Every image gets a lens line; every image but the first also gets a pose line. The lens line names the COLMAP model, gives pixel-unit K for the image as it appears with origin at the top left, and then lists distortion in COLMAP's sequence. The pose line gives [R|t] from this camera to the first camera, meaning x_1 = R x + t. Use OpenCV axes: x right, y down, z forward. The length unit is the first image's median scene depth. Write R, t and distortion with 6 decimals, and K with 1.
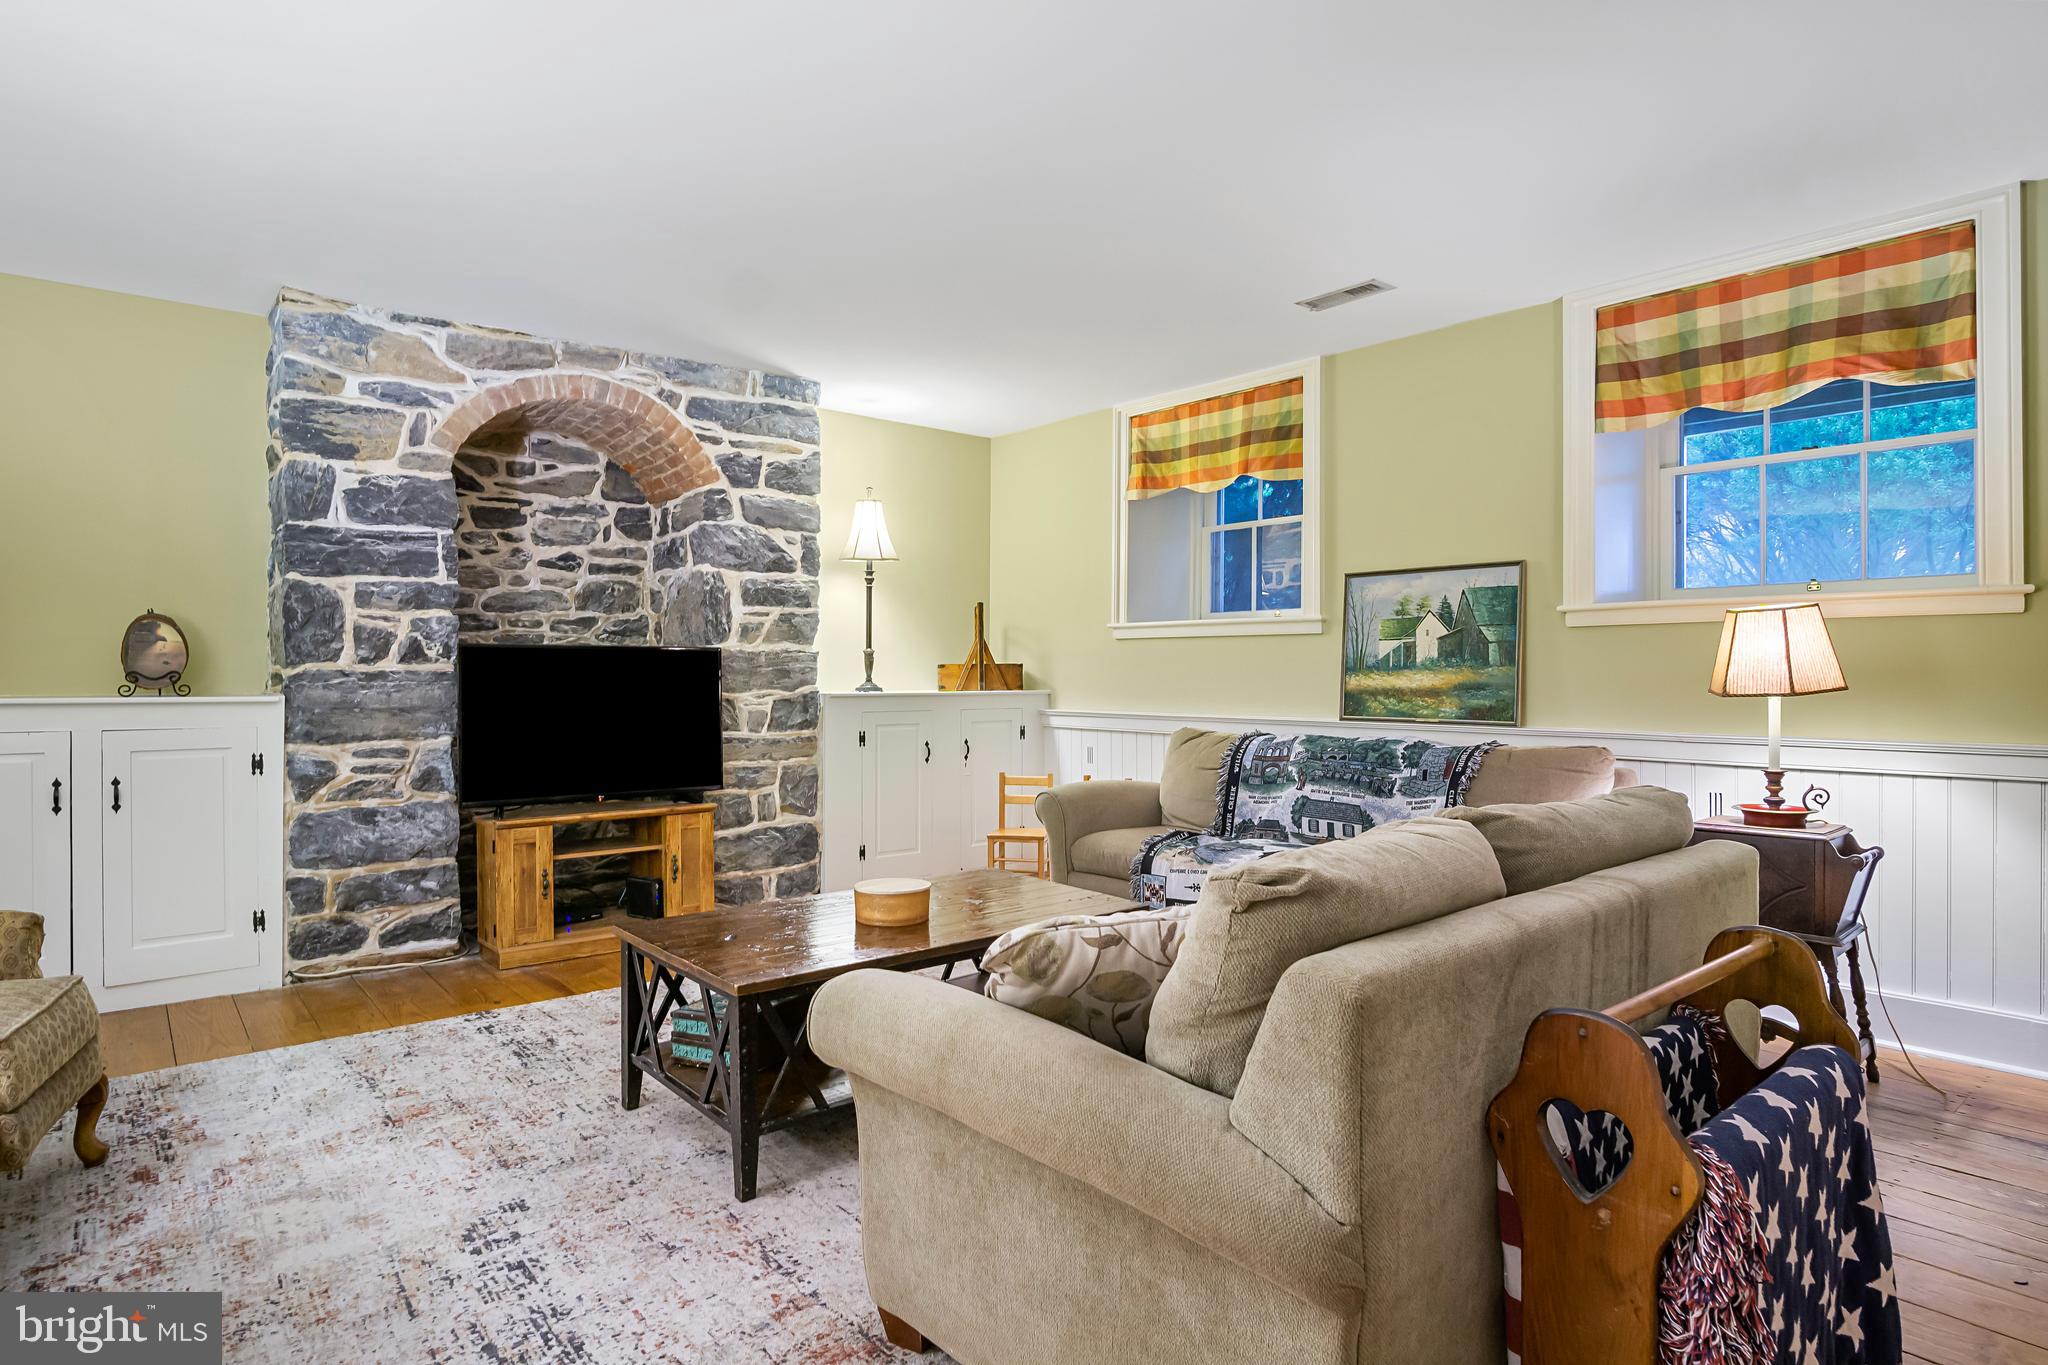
lens RADIAL K [[1108.9, 0, 1020.9], [0, 1108.9, 682.1], [0, 0, 1]] dist [-0.027962, 0.005769]
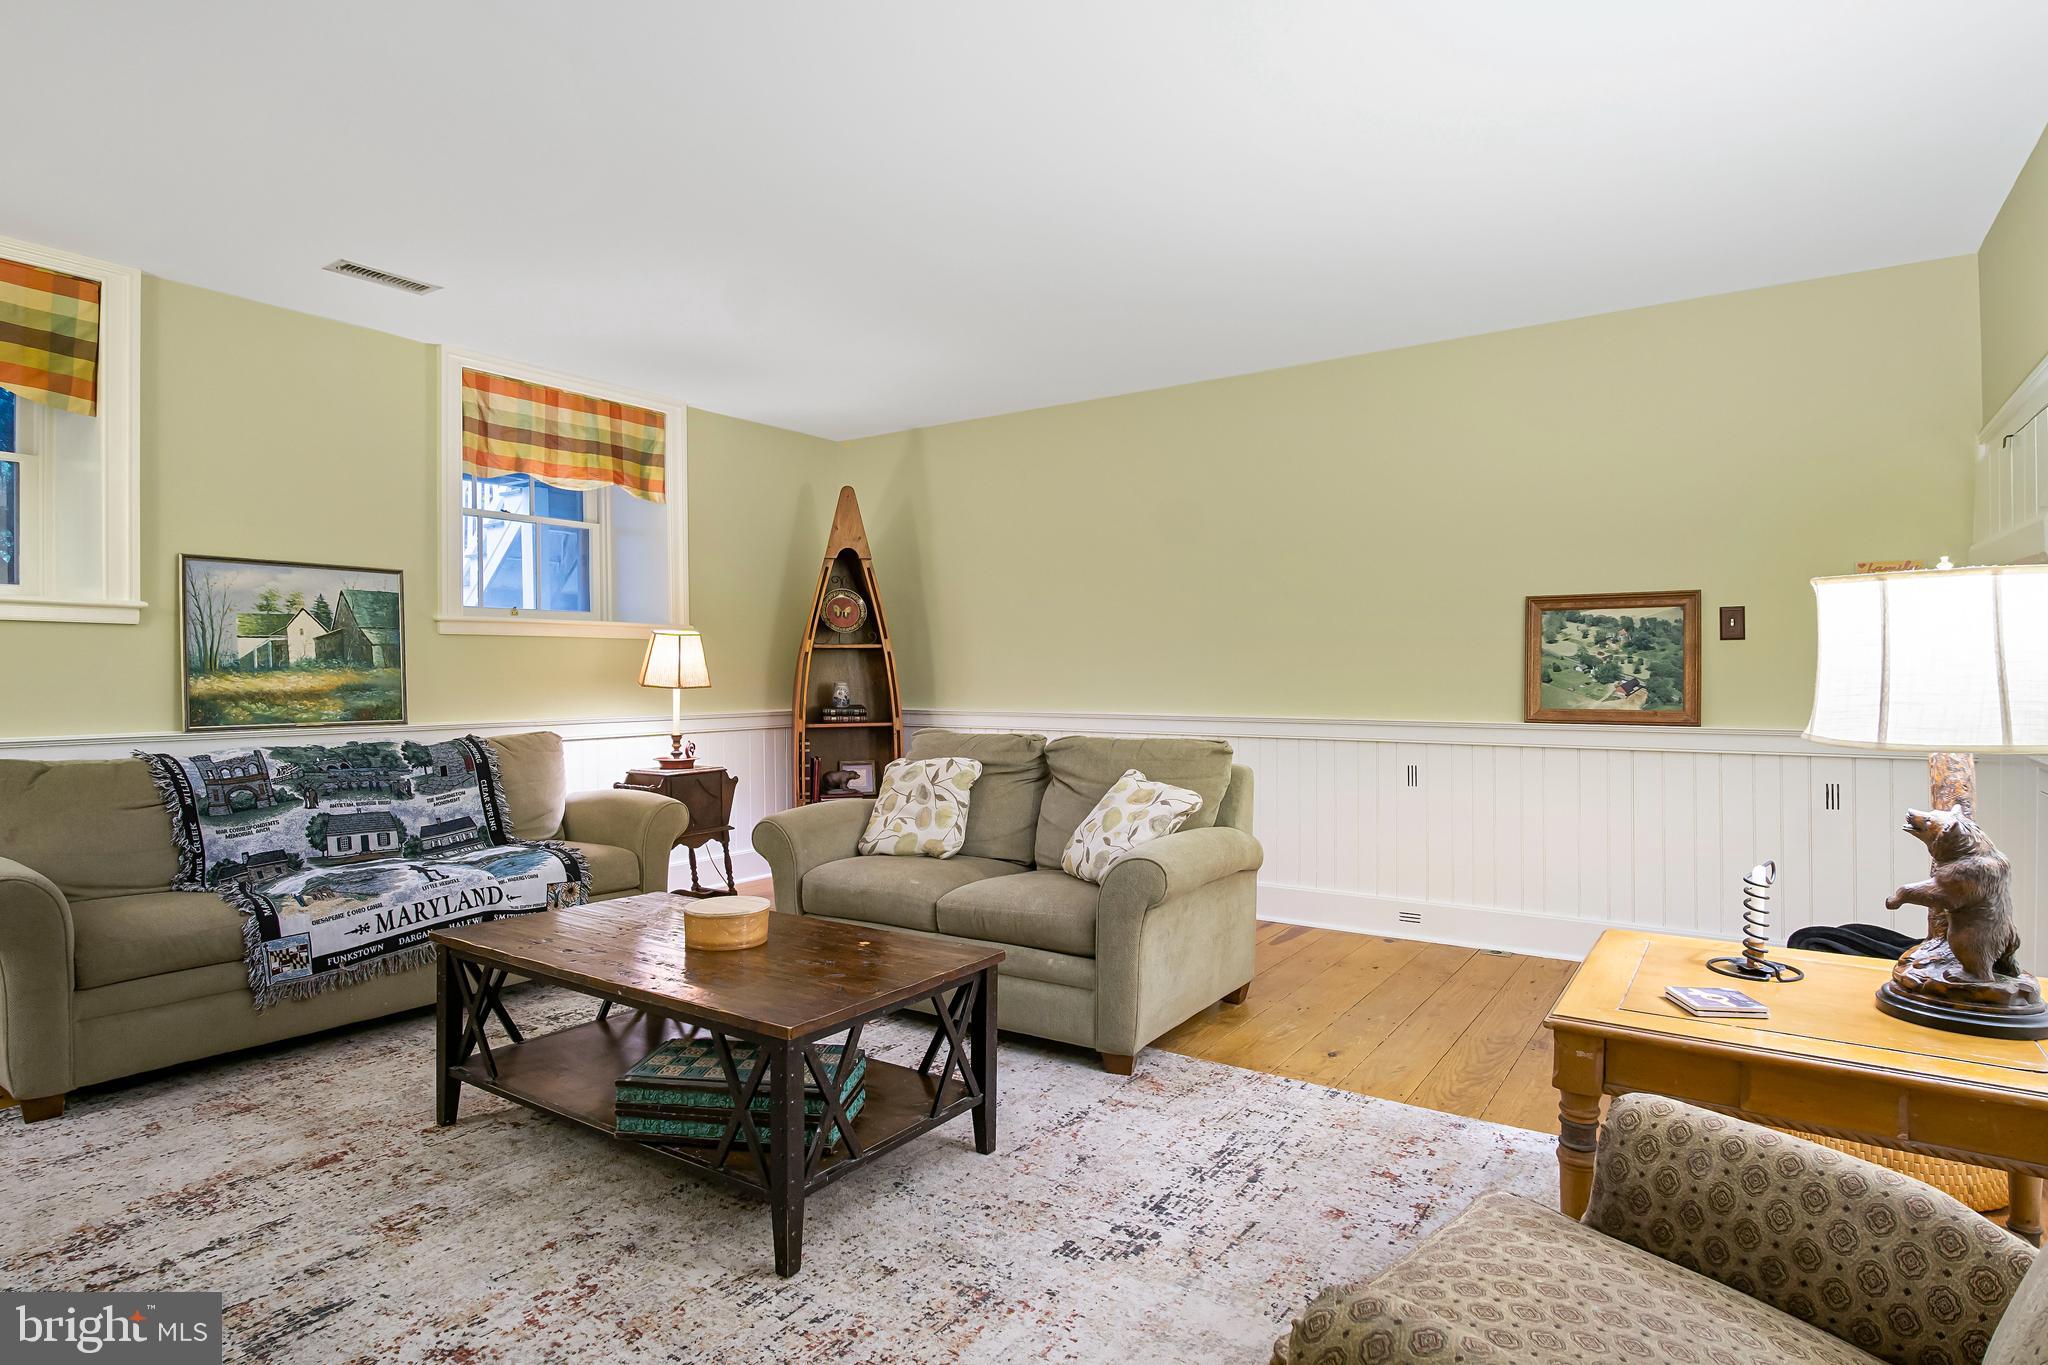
lens RADIAL K [[1108.9, 0, 1002.2], [0, 1108.9, 683.1], [0, 0, 1]] dist [-0.027962, 0.005769]
pose [[-0.260846, -0.007329, 0.965352, -0.700473], [0.010970, 0.999884, 0.010556, -0.004308], [-0.965318, 0.013343, -0.260736, 0.675793]]
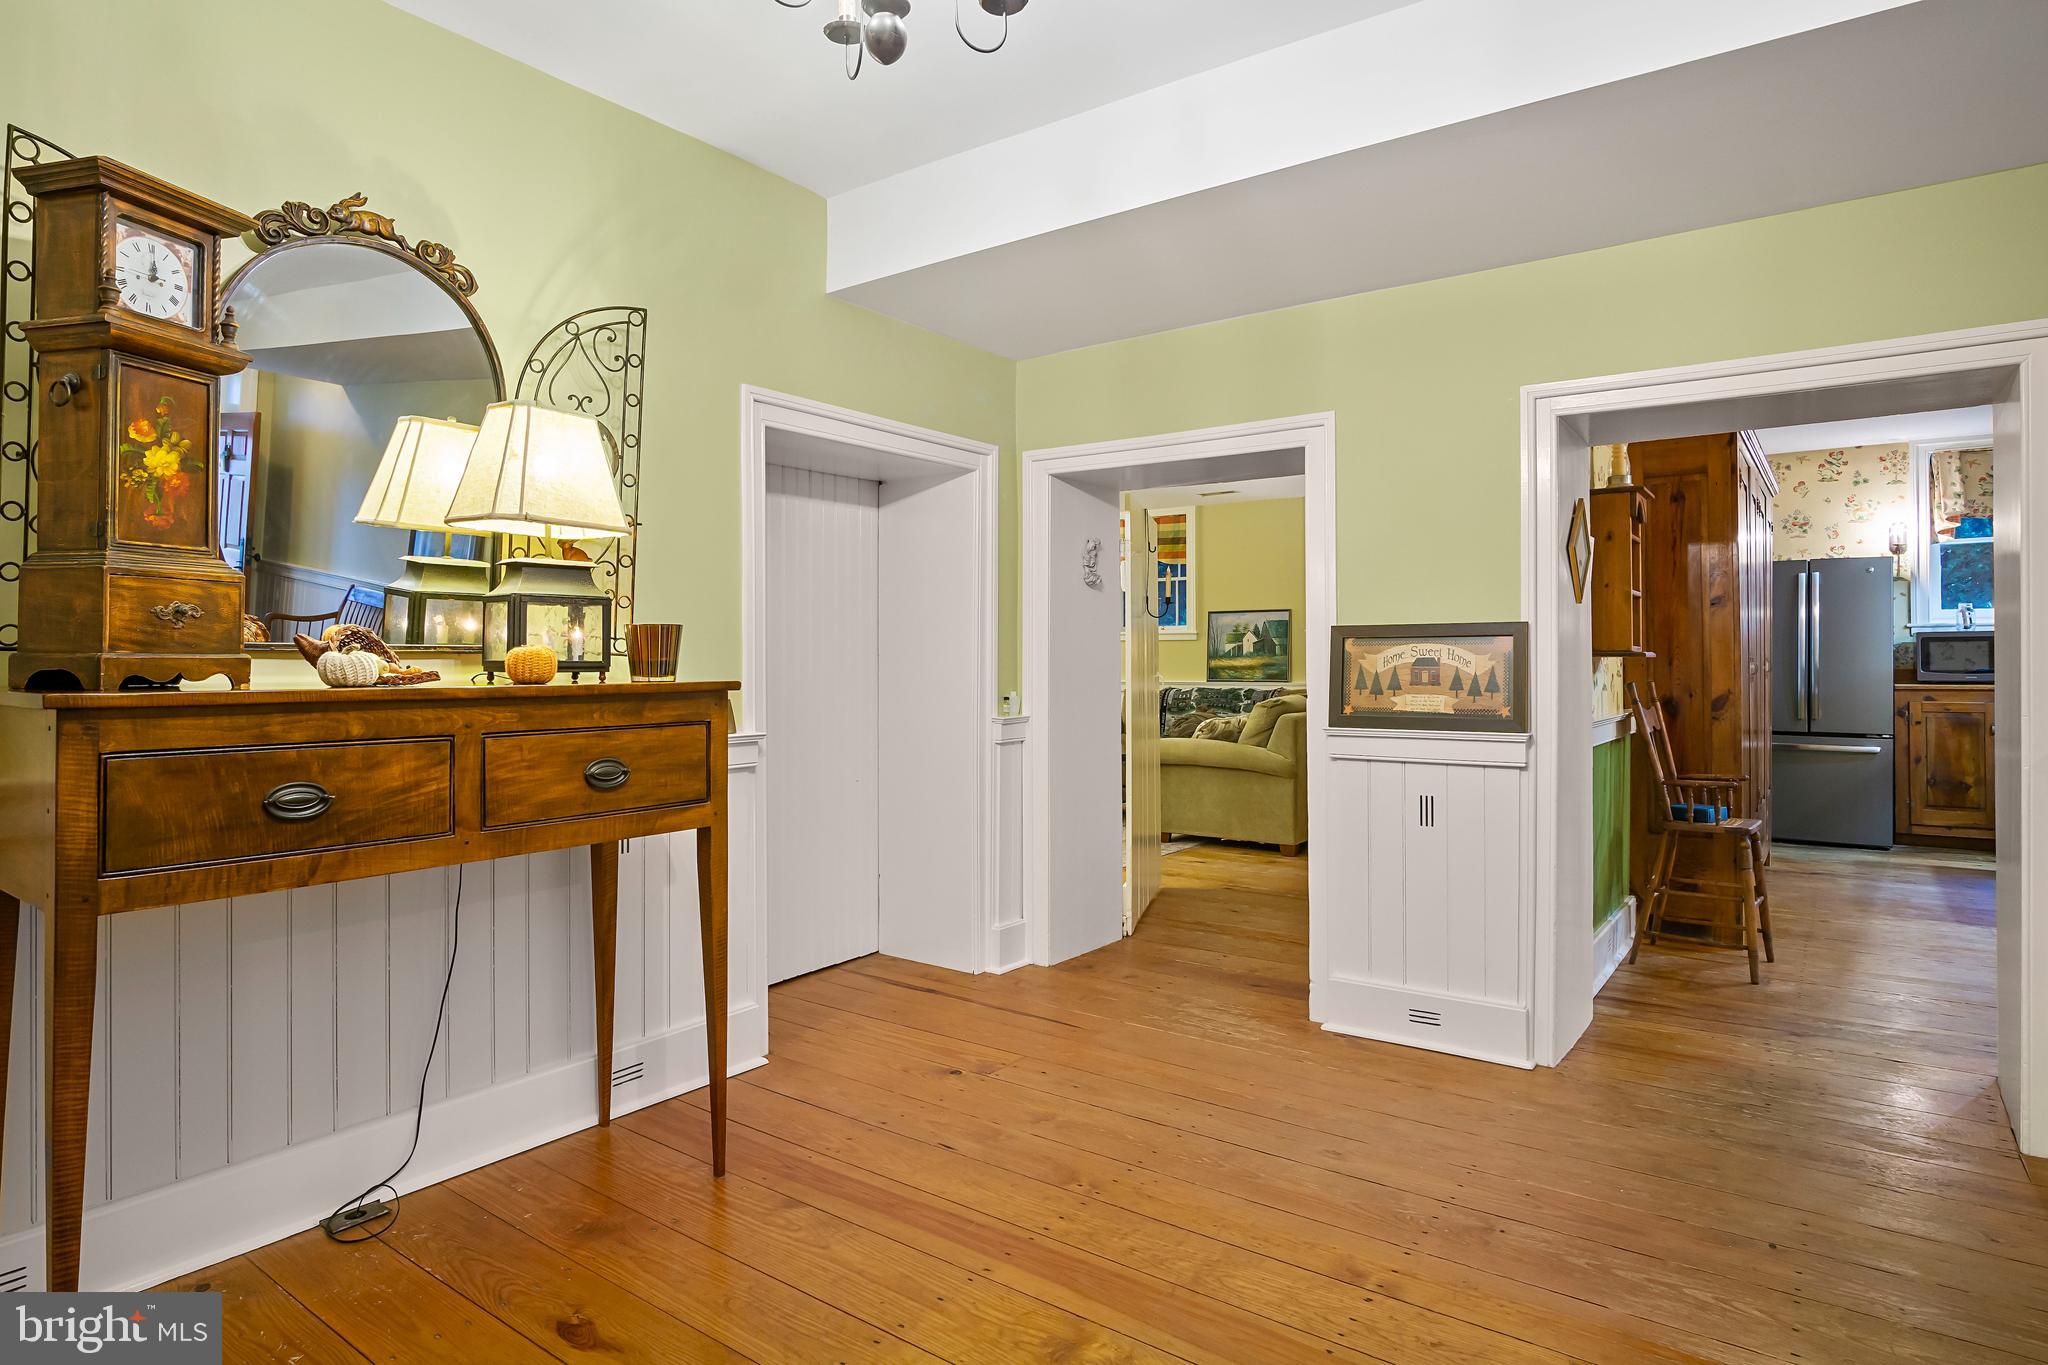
lens RADIAL K [[1108.9, 0, 1021.4], [0, 1108.9, 662.2], [0, 0, 1]] dist [-0.027962, 0.005769]
pose [[0.970570, -0.004522, 0.240777, -0.601426], [0.006063, 0.999966, -0.005658, 0.008210], [-0.240743, 0.006951, 0.970564, -1.028227]]
